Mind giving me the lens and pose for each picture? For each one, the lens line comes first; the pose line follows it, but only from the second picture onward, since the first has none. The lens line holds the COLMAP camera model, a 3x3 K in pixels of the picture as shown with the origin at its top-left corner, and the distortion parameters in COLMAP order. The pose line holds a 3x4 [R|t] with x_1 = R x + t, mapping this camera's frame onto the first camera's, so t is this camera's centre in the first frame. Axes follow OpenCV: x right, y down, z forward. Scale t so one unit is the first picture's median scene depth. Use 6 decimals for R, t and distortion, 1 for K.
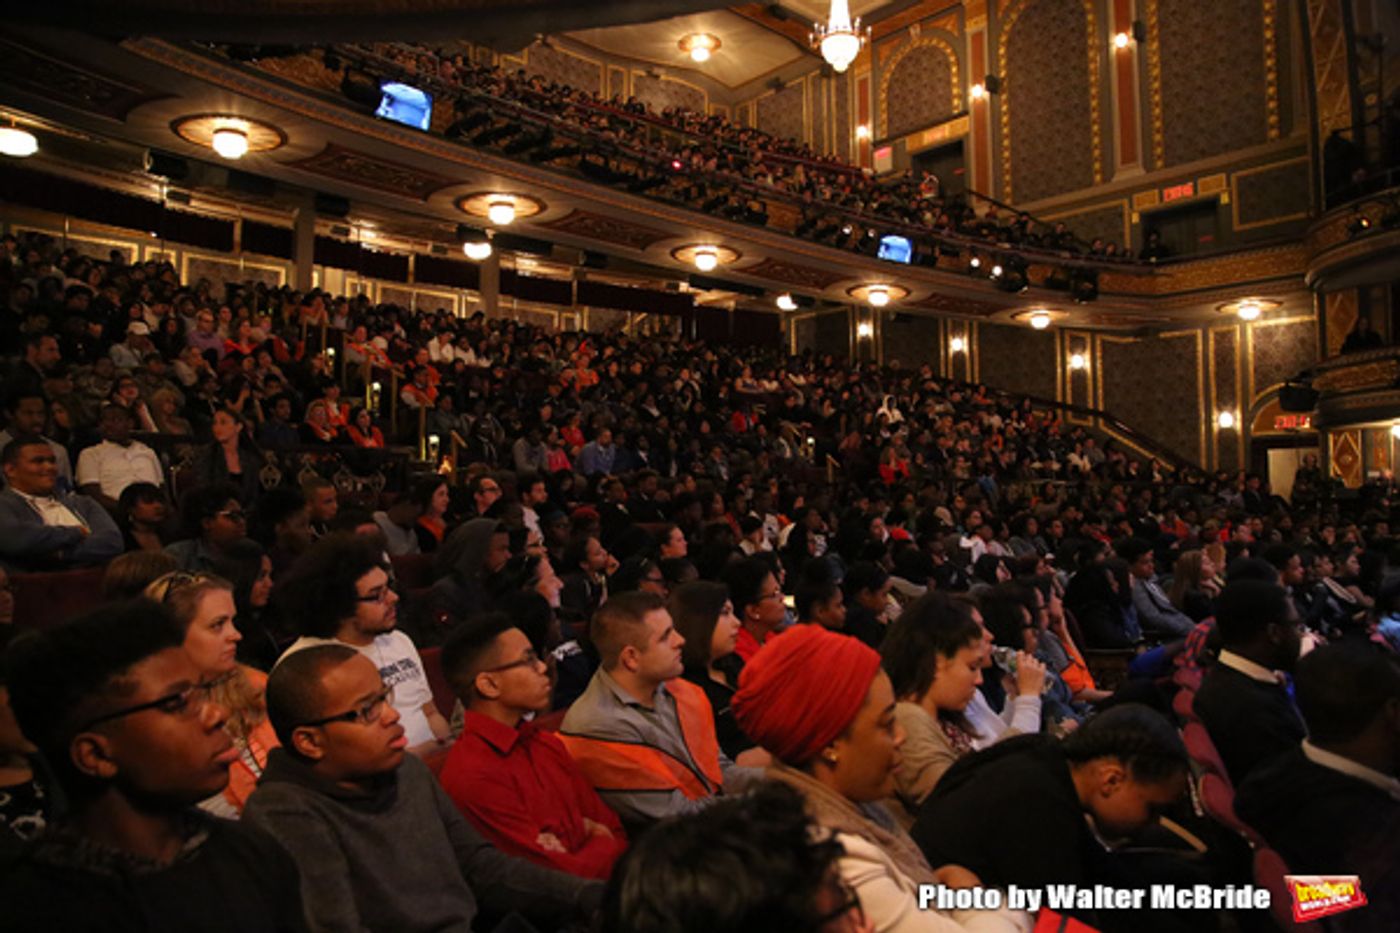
lens RADIAL K [[960.3, 0, 700.0], [0, 960.3, 466.5], [0, 0, 1]] dist [-0.116718, 0.085290]
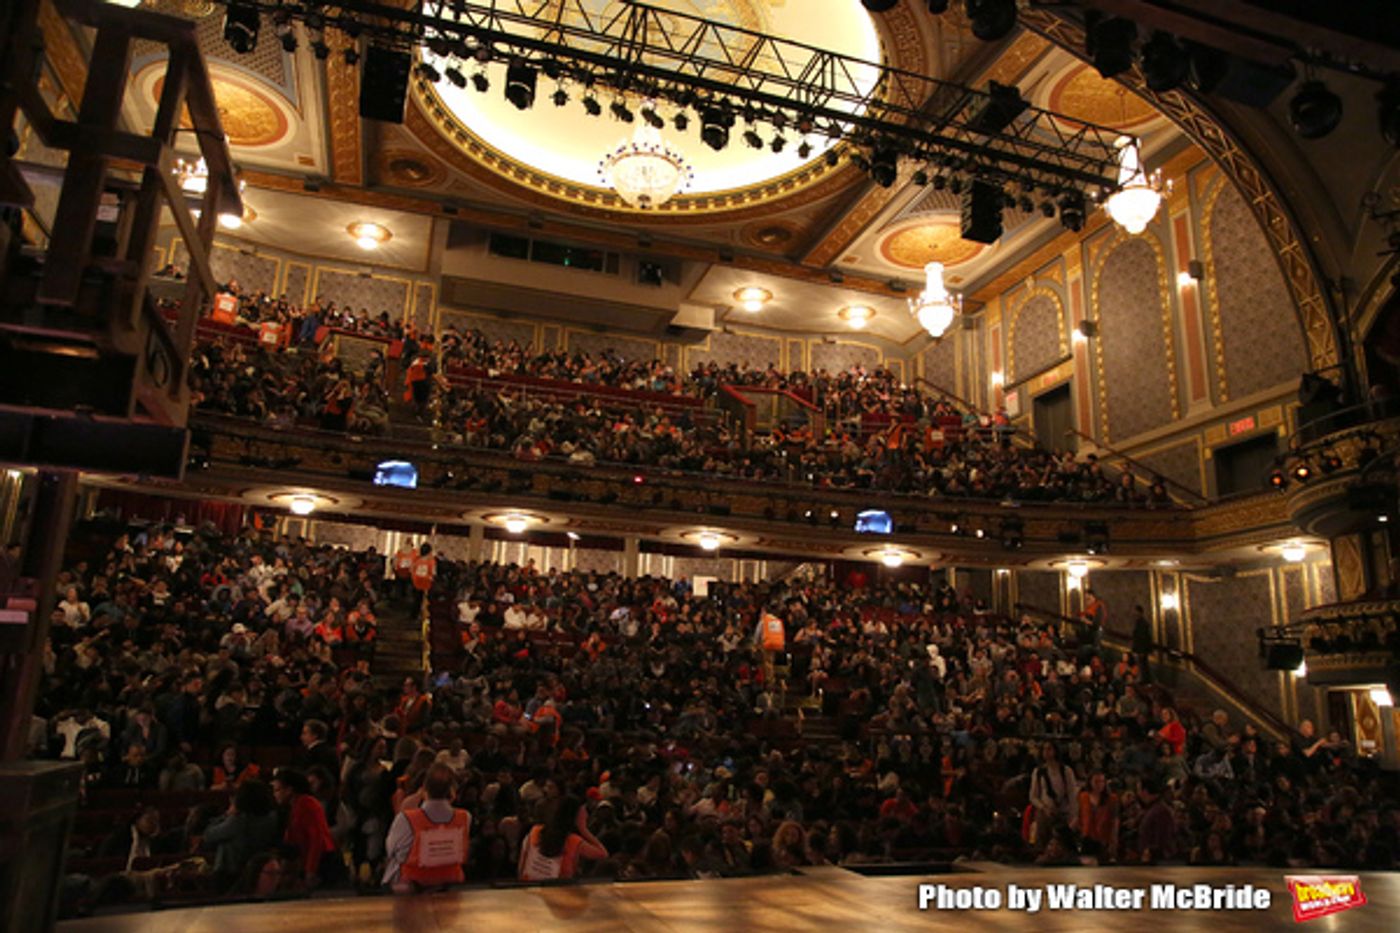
lens RADIAL K [[960.3, 0, 700.0], [0, 960.3, 466.5], [0, 0, 1]] dist [-0.116718, 0.085290]
pose [[0.915063, -0.071173, -0.396981, 0.353964], [-0.013047, 0.978567, -0.205516, -0.043454], [0.403099, 0.193239, 0.894522, -0.080732]]
